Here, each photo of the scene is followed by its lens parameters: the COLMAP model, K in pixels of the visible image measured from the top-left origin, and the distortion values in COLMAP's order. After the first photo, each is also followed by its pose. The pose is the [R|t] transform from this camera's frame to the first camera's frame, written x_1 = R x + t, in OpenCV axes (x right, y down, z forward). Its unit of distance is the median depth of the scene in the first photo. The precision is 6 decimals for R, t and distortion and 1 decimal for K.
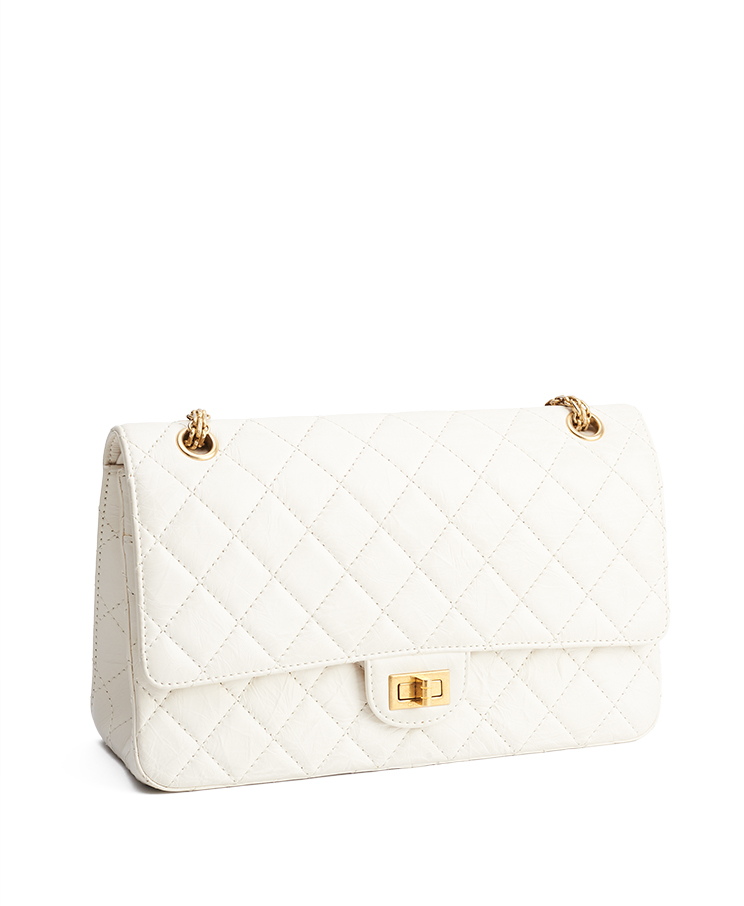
lens RADIAL K [[1951.4, 0, 372.0], [0, 1951.4, 453.0], [0, 0, 1]] dist [-0.096510, -0.492750]
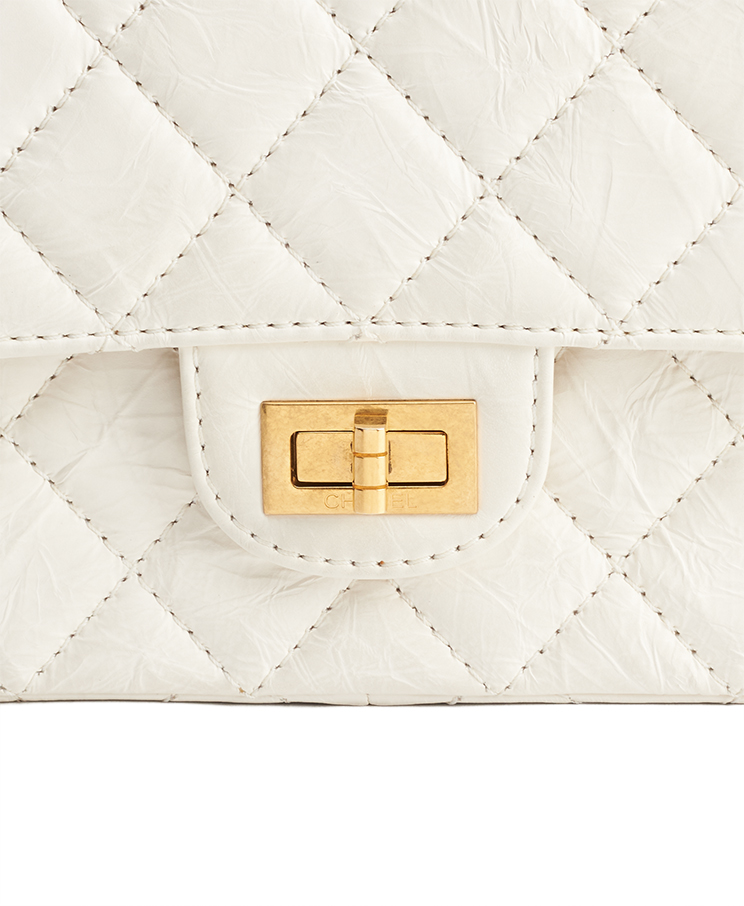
lens RADIAL K [[3605.0, 0, 372.0], [0, 3605.0, 453.0], [0, 0, 1]] dist [-0.022812, -3.762529]
pose [[0.915963, 0.095377, -0.389762, 0.247224], [-0.033657, 0.986179, 0.162227, 0.029890], [0.399848, -0.135476, 0.906514, 0.497125]]
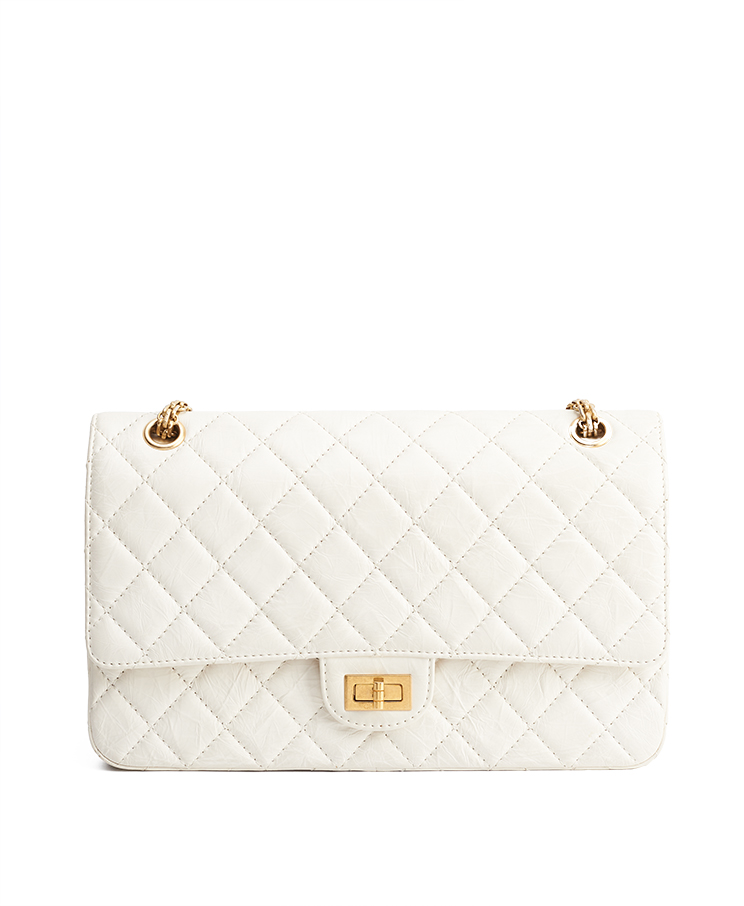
lens RADIAL K [[1951.4, 0, 372.0], [0, 1951.4, 453.0], [0, 0, 1]] dist [-0.096510, -0.492750]
pose [[0.927916, 0.038326, -0.370815, 0.386760], [-0.041244, 0.999149, 0.000061, 0.000783], [0.370502, 0.015238, 0.928707, 0.084981]]
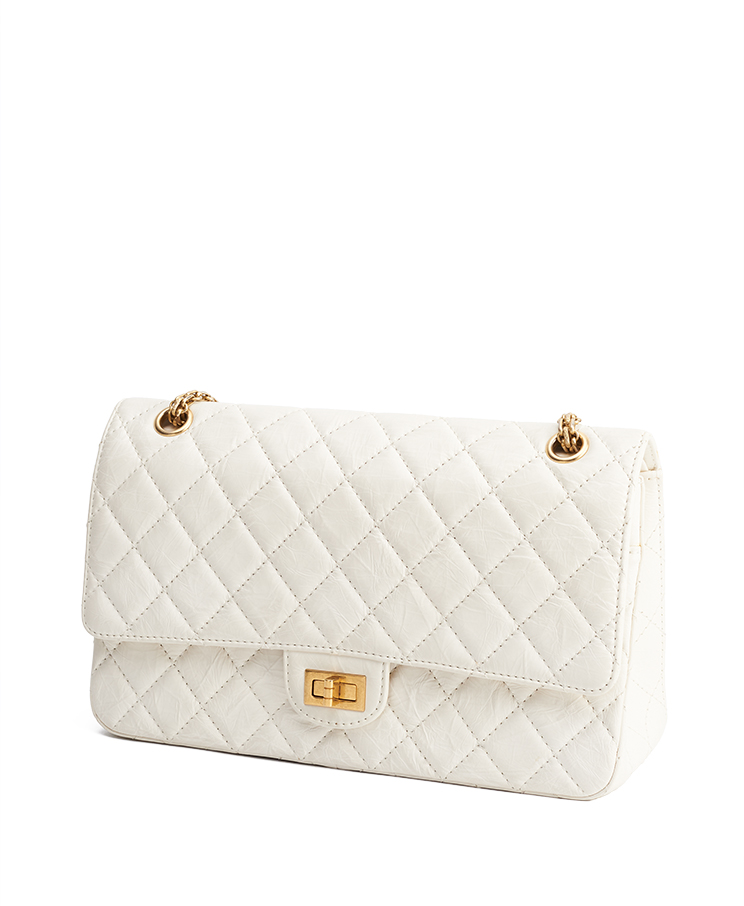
lens RADIAL K [[1951.4, 0, 372.0], [0, 1951.4, 453.0], [0, 0, 1]] dist [-0.096510, -0.492750]
pose [[0.718830, 0.098781, -0.688132, 0.717280], [-0.106276, 0.993833, 0.031648, -0.032155], [0.687014, 0.050383, 0.724895, 0.293019]]
